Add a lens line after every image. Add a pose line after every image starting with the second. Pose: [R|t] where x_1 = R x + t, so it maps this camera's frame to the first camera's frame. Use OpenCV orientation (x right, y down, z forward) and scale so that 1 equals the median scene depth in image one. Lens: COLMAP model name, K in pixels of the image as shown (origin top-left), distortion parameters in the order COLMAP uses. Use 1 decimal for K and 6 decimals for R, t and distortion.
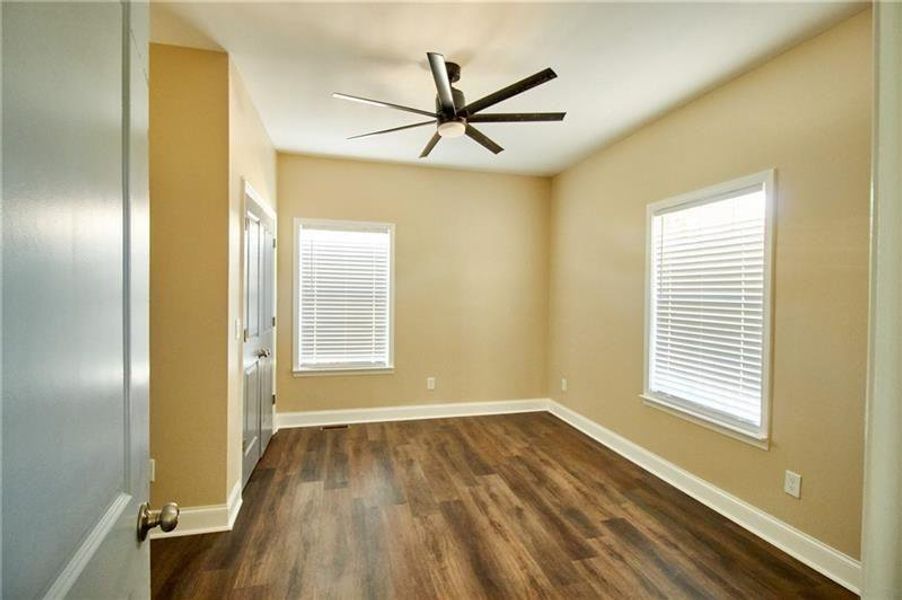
lens RADIAL K [[438.6, 0, 458.0], [0, 438.6, 300.9], [0, 0, 1]] dist [-0.001289, -0.000615]
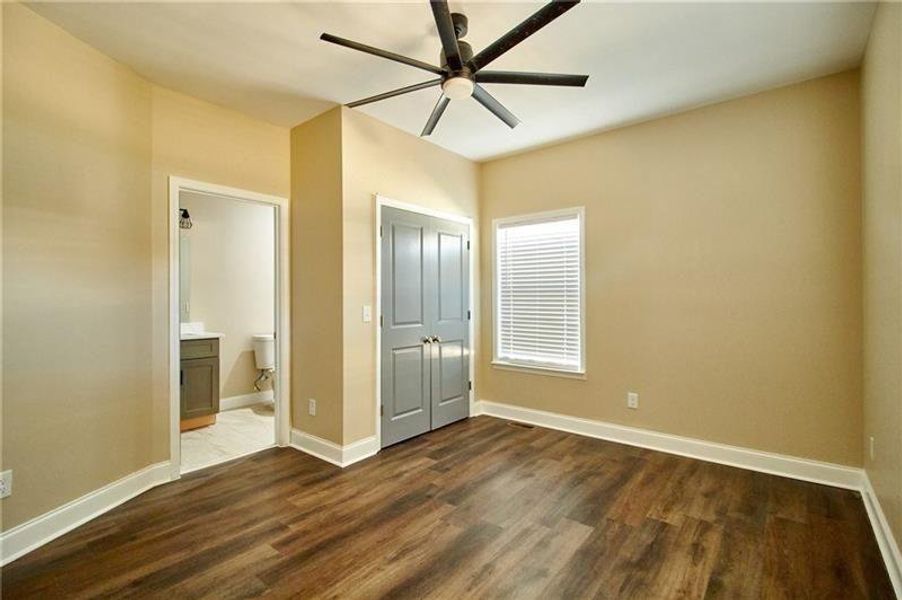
lens RADIAL K [[438.6, 0, 458.0], [0, 438.6, 300.9], [0, 0, 1]] dist [-0.001289, -0.000615]
pose [[0.561721, -0.013137, -0.827222, 0.509251], [-0.008905, 0.999720, -0.021923, 0.037761], [0.827279, 0.019682, 0.561447, 0.368965]]
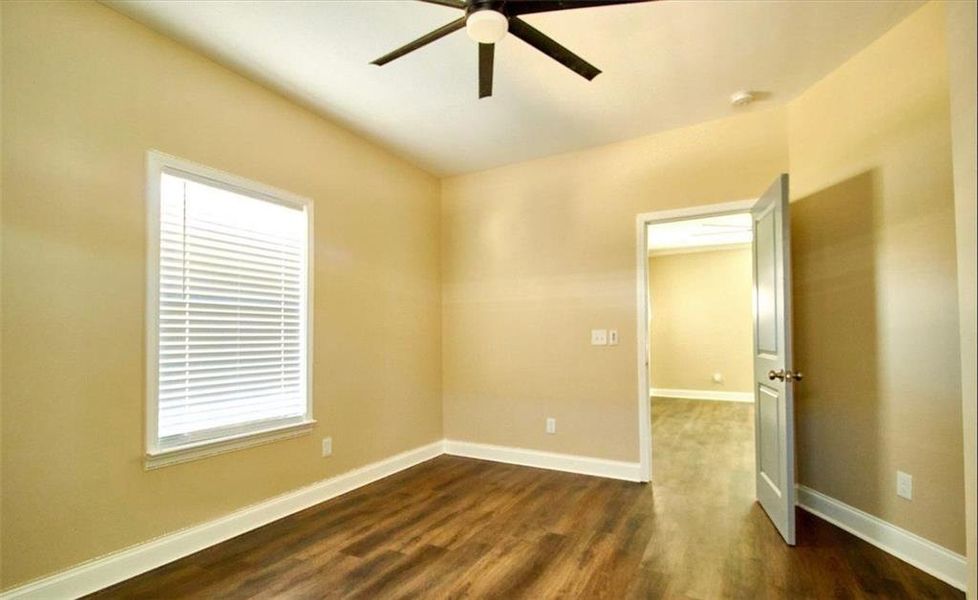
lens RADIAL K [[453.3, 0, 490.3], [0, 453.3, 321.8], [0, 0, 1]] dist [-0.011110, -0.001063]
pose [[-0.728083, 0.016848, 0.685282, -0.344451], [0.017438, 0.999830, -0.006054, 0.039782], [-0.685268, 0.007542, -0.728252, 1.078332]]
